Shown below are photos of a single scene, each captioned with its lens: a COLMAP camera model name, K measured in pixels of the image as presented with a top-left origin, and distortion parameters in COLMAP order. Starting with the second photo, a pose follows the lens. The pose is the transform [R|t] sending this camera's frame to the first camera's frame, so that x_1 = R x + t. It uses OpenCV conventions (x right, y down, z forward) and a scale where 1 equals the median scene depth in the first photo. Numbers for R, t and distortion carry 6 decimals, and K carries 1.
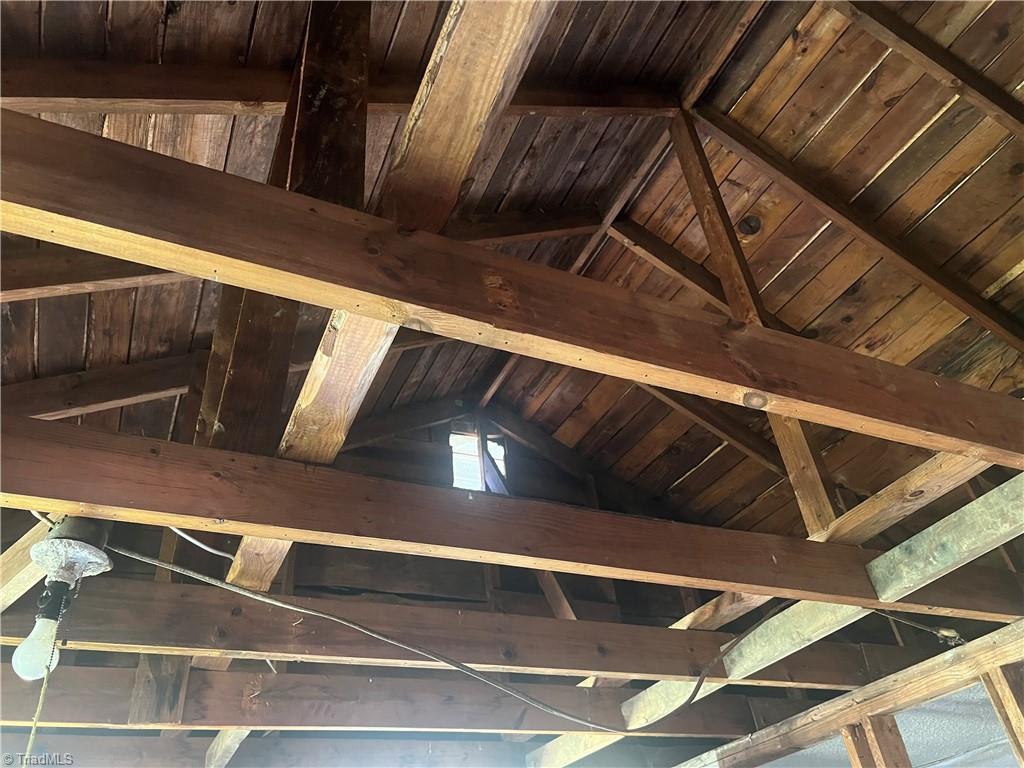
lens RADIAL K [[769.5, 0, 512.0], [0, 769.5, 384.0], [0, 0, 1]] dist [0.005144, -0.003265]
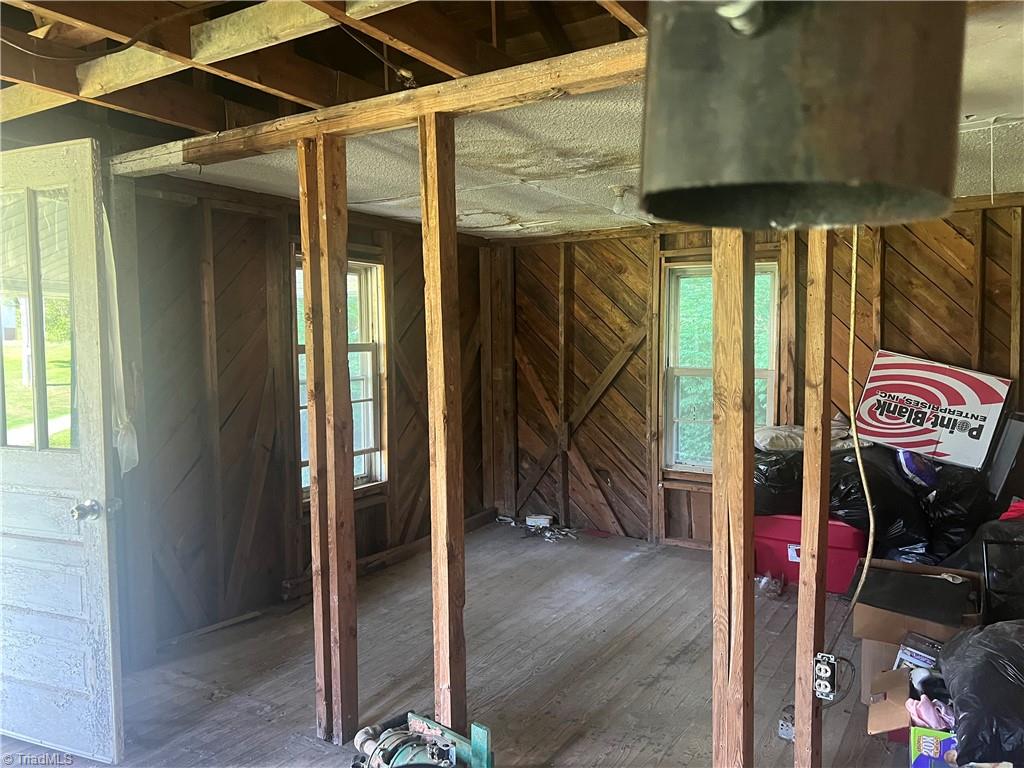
lens RADIAL K [[769.5, 0, 512.0], [0, 769.5, 384.0], [0, 0, 1]] dist [0.005144, -0.003265]
pose [[0.827212, 0.053899, 0.559299, 0.087210], [-0.391167, 0.769815, 0.504354, 0.043520], [-0.403373, -0.635987, 0.657884, -0.070644]]
